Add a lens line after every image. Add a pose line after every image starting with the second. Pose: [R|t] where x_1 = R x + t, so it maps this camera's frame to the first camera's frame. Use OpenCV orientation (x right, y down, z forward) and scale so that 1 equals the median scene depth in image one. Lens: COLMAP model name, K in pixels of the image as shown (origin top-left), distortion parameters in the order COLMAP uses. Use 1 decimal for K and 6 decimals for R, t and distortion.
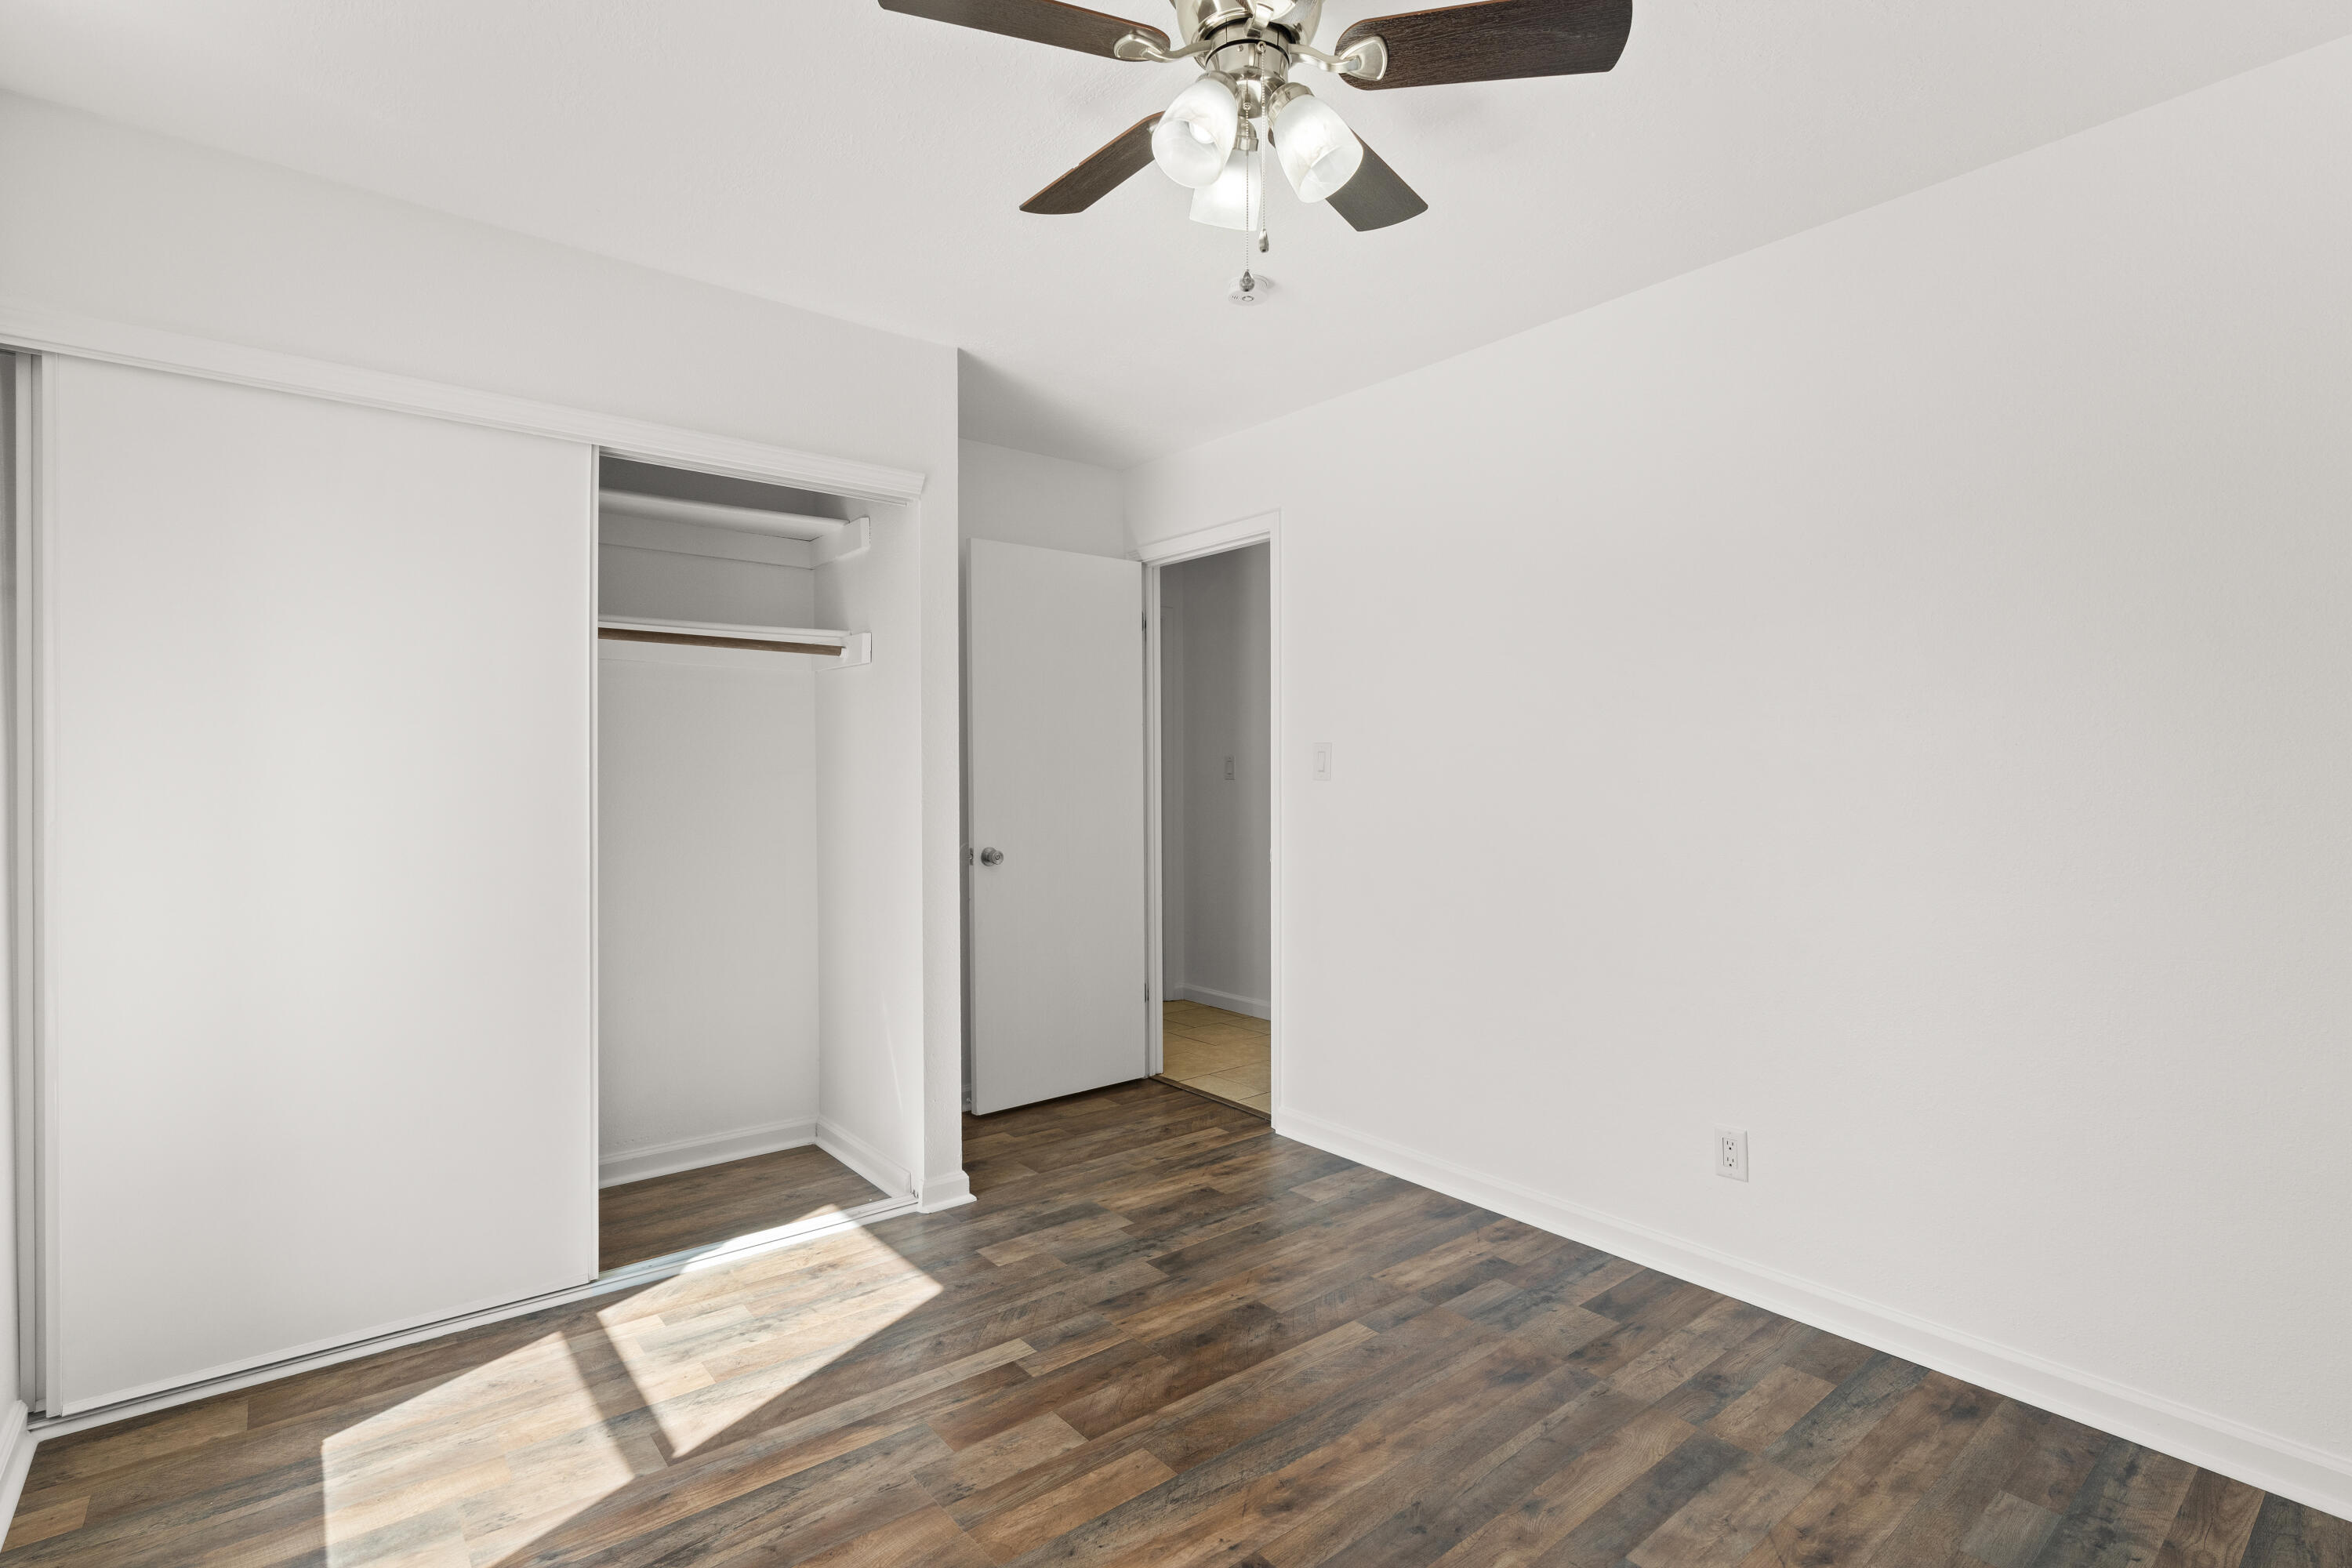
lens RADIAL K [[1117.0, 0, 1174.2], [0, 1117.0, 778.6], [0, 0, 1]] dist [-0.013834, 0.000460]
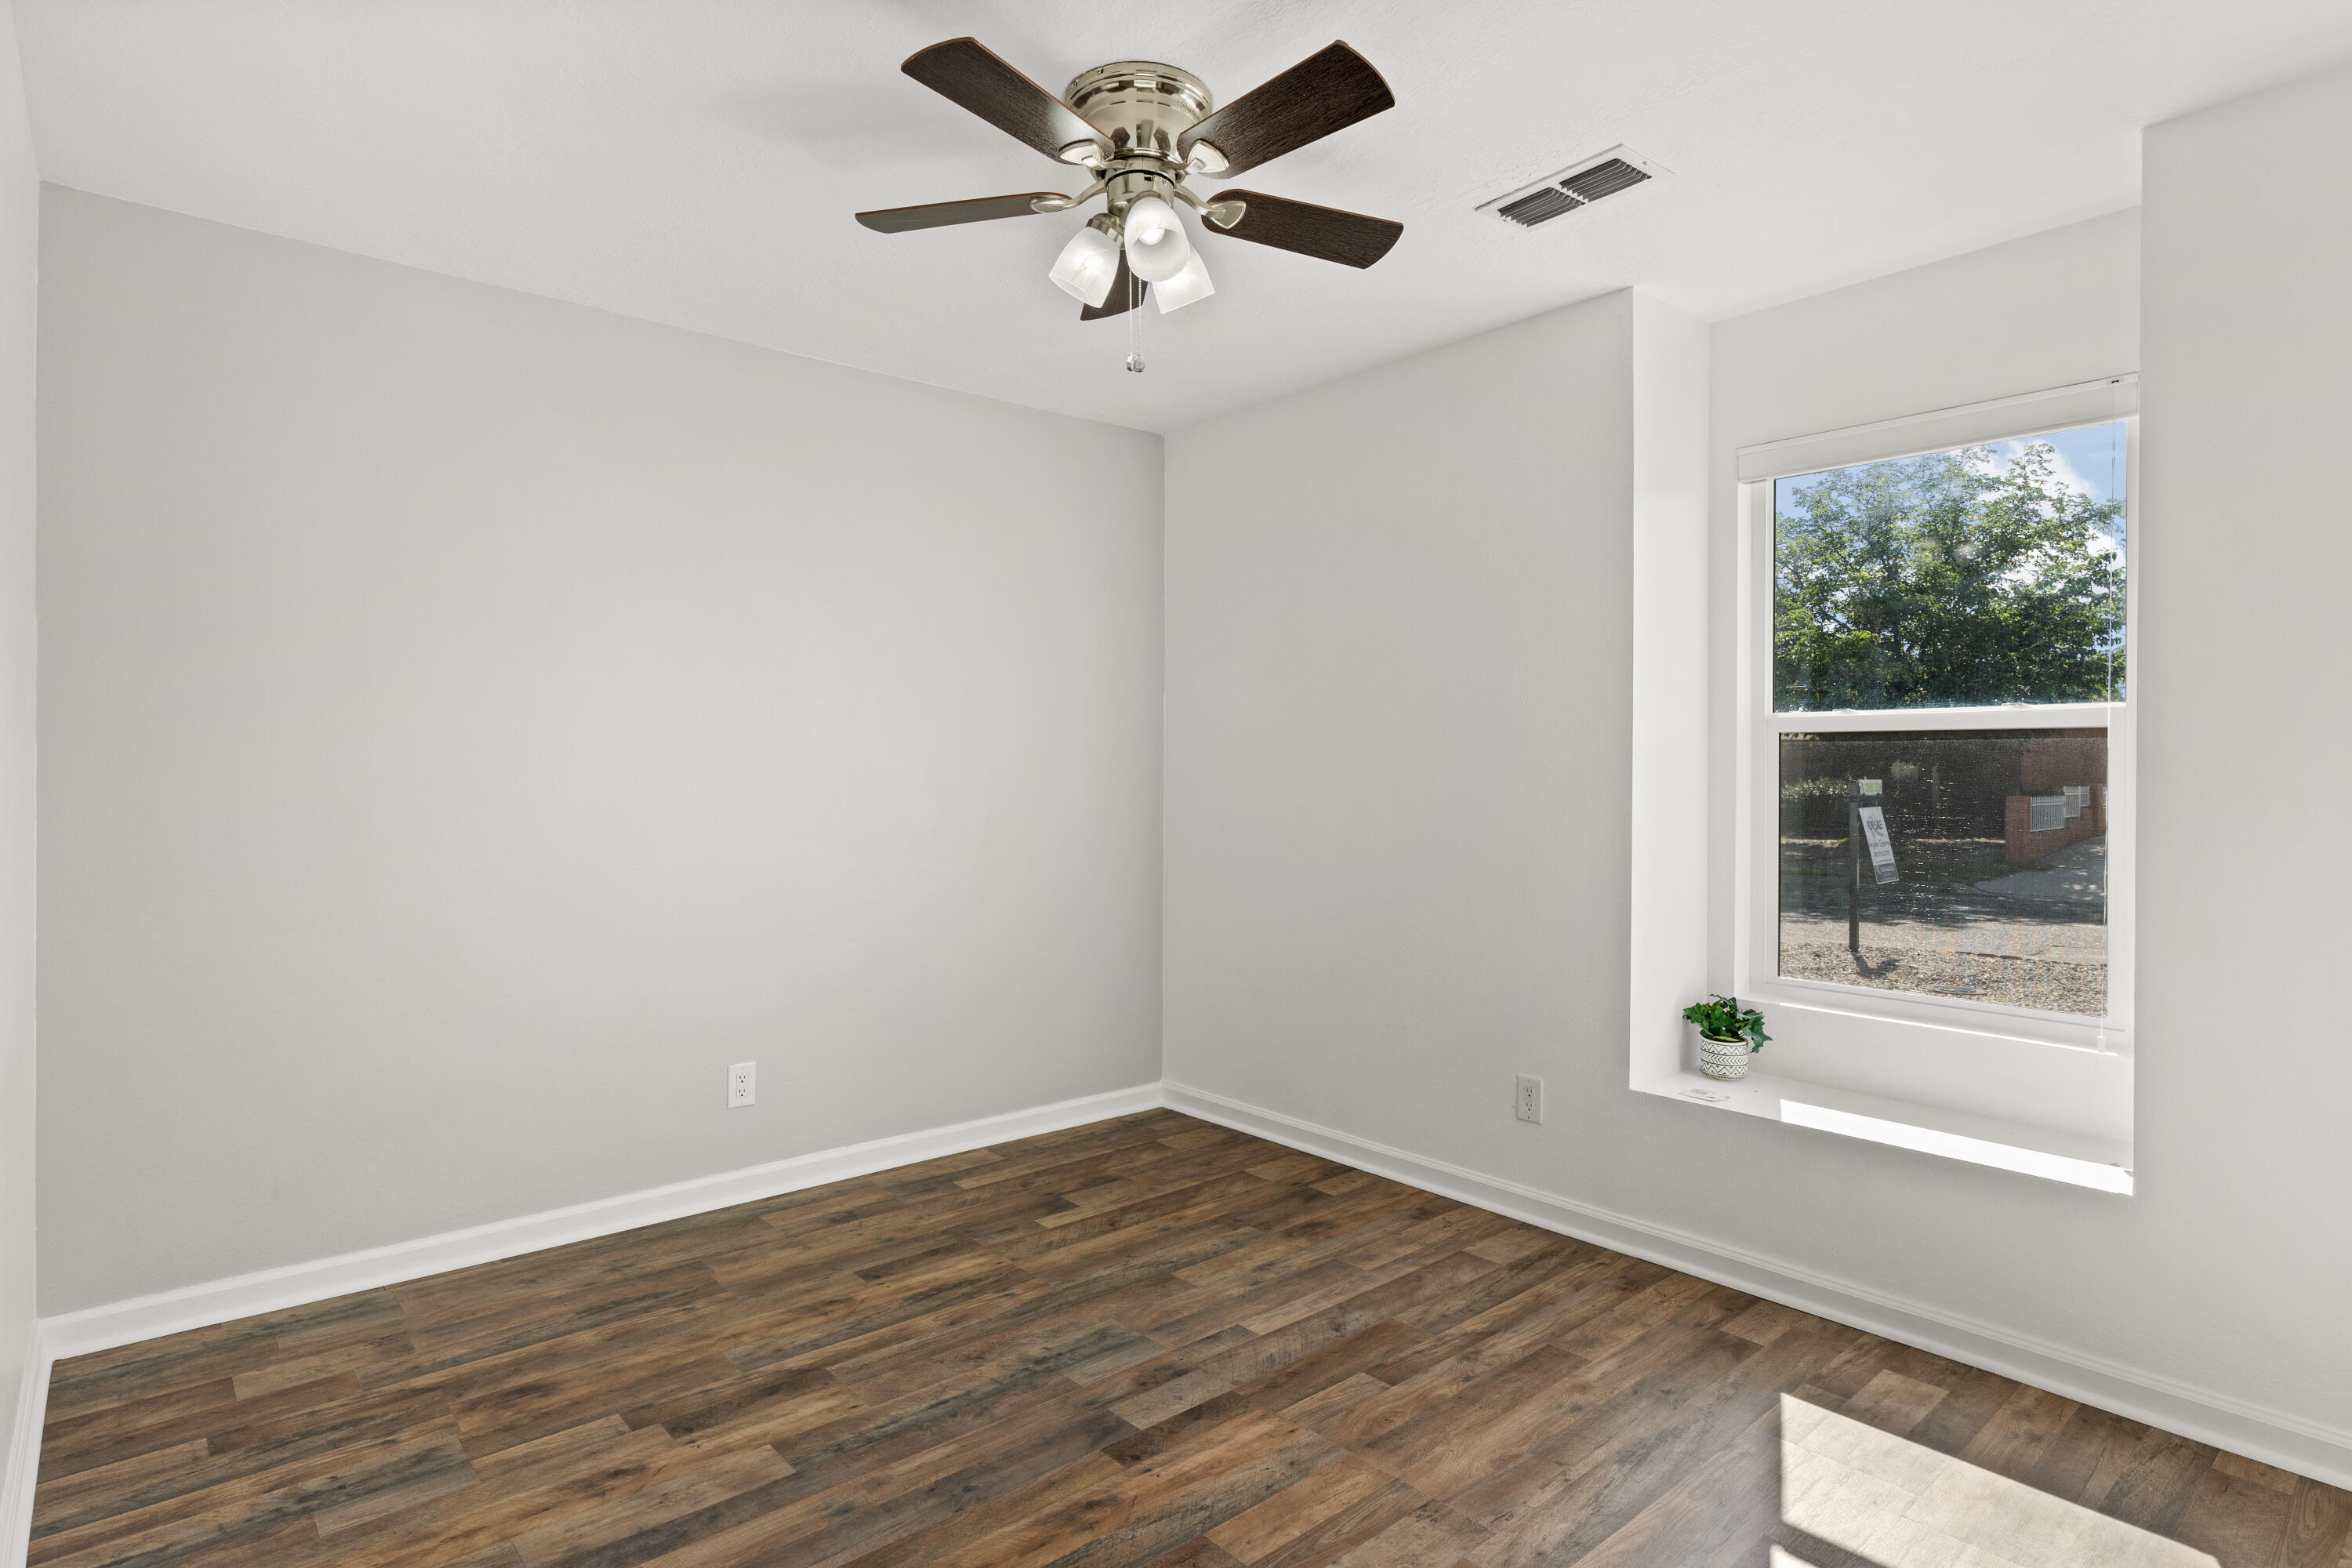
lens RADIAL K [[1237.5, 0, 1177.4], [0, 1237.5, 782.2], [0, 0, 1]] dist [0.002448, 0.000897]
pose [[-0.999362, -0.001037, -0.035697, 0.063914], [-0.001308, 0.999970, 0.007583, -0.001162], [0.035688, 0.007625, -0.999334, 2.088078]]
